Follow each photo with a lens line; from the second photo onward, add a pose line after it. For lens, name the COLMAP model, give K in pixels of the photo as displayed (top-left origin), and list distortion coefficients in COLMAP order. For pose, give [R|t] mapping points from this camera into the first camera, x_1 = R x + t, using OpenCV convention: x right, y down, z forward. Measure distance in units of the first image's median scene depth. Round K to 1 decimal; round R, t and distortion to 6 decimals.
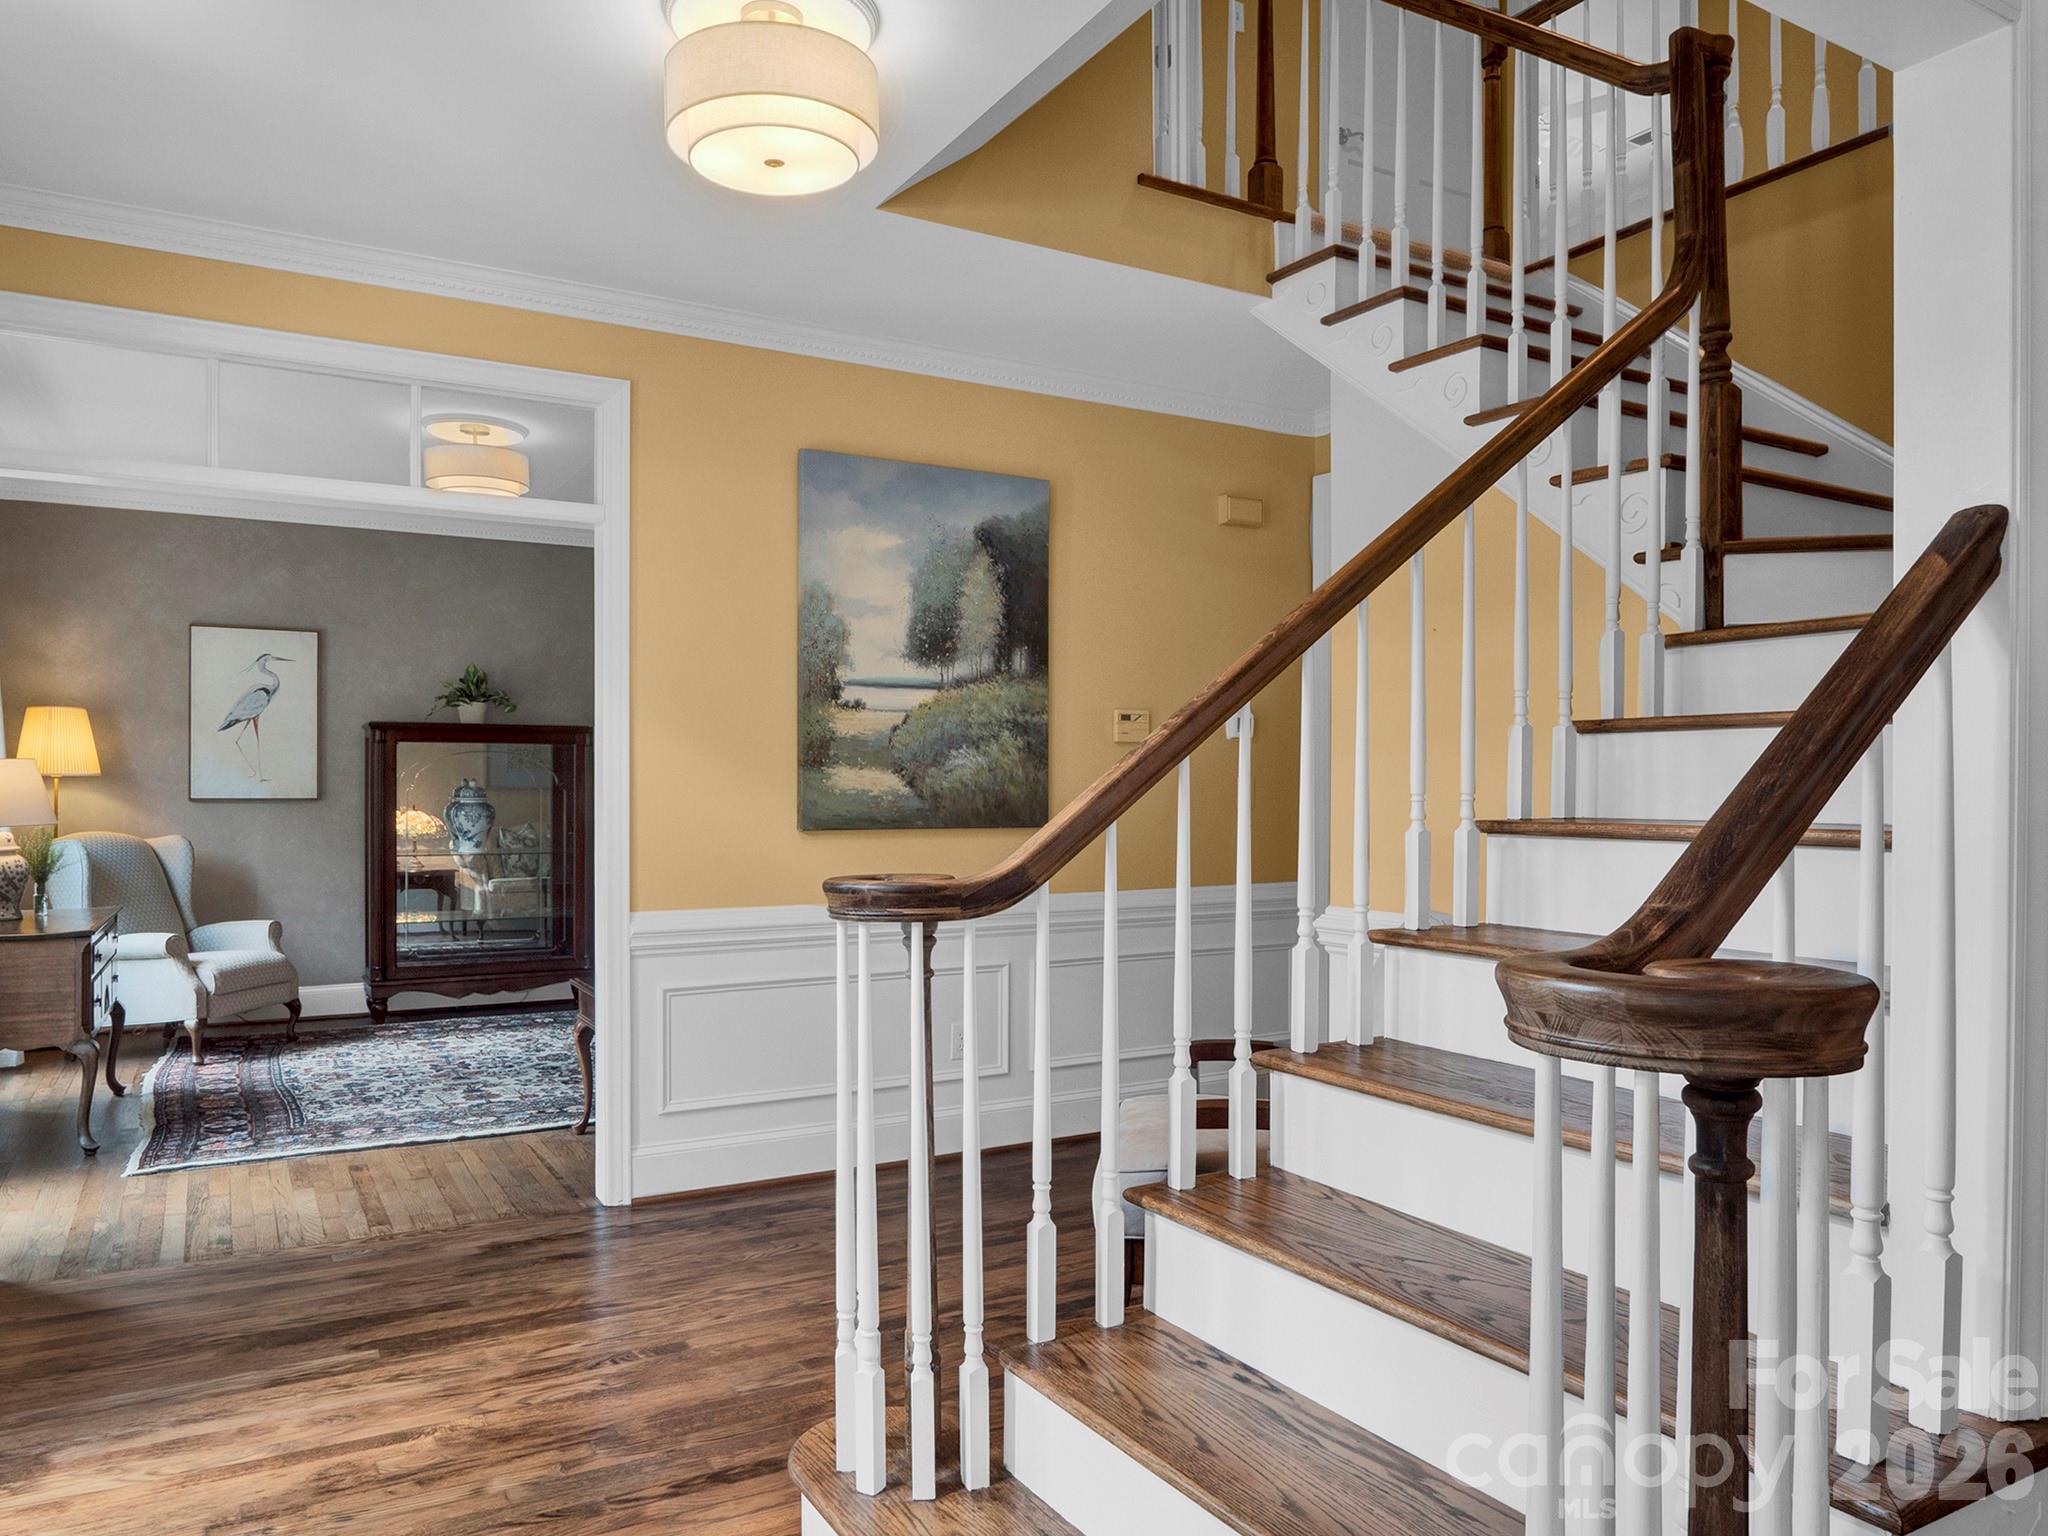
lens RADIAL K [[1433.7, 0, 1021.1], [0, 1433.7, 808.5], [0, 0, 1]] dist [-0.023783, 0.001315]
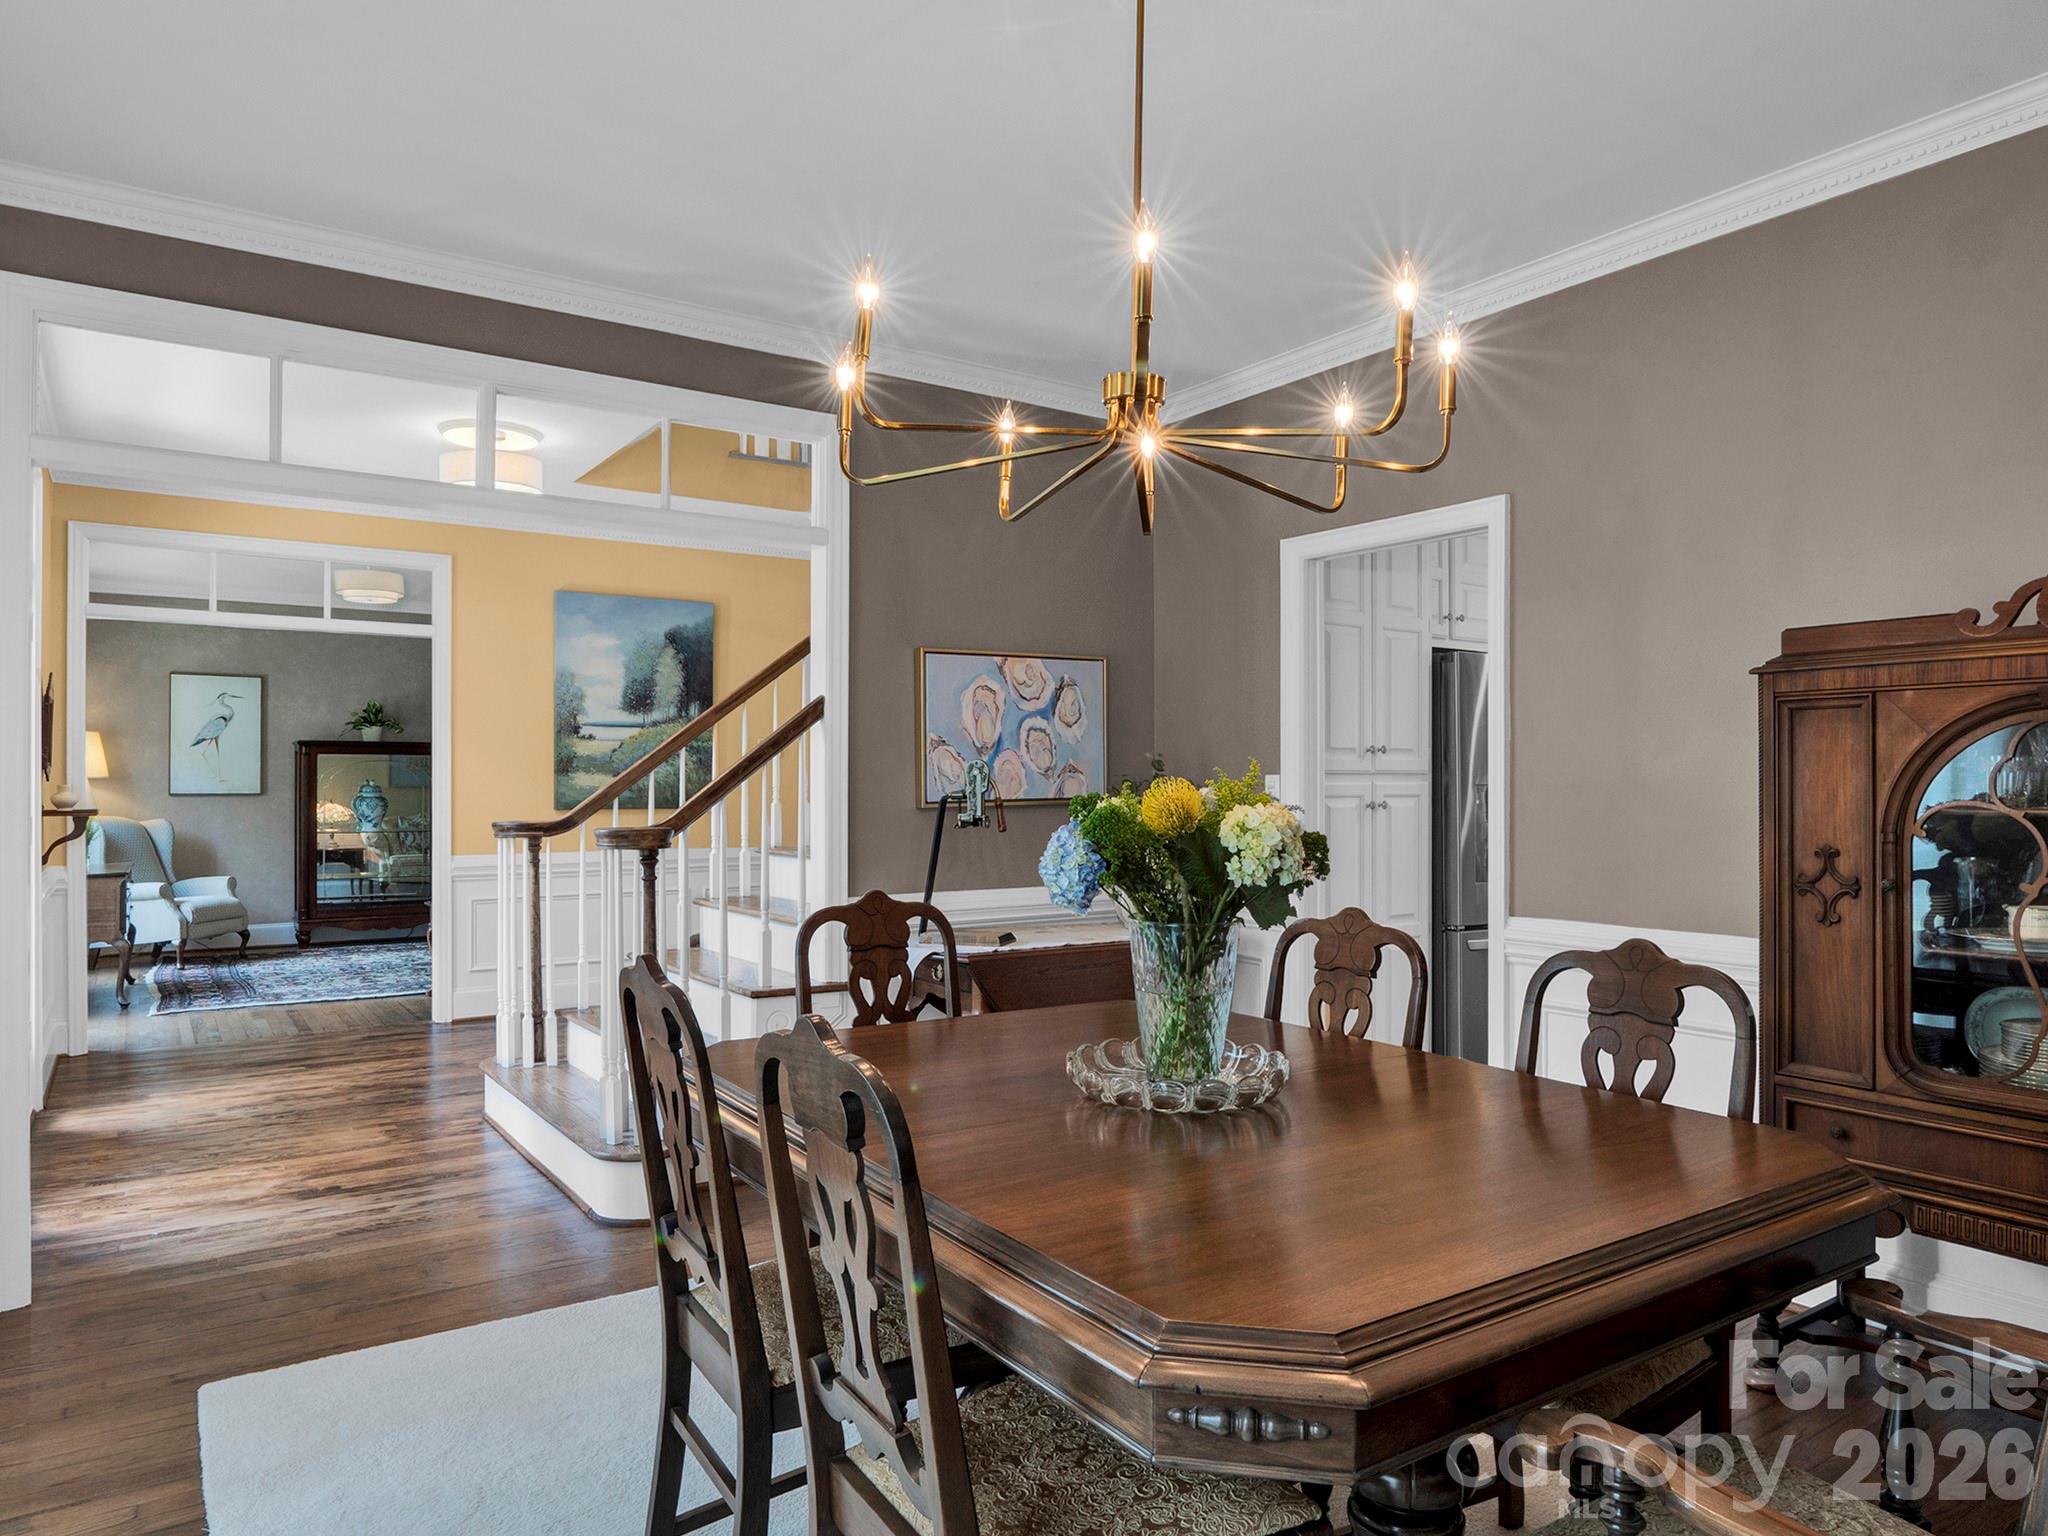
lens RADIAL K [[1371.2, 0, 1023.6], [0, 1371.2, 790.0], [0, 0, 1]] dist [-0.024777, 0.009793]
pose [[0.997974, -0.002158, 0.063581, 0.226706], [0.002895, 0.999930, -0.011515, 0.008905], [-0.063552, 0.011675, 0.997910, -0.508920]]
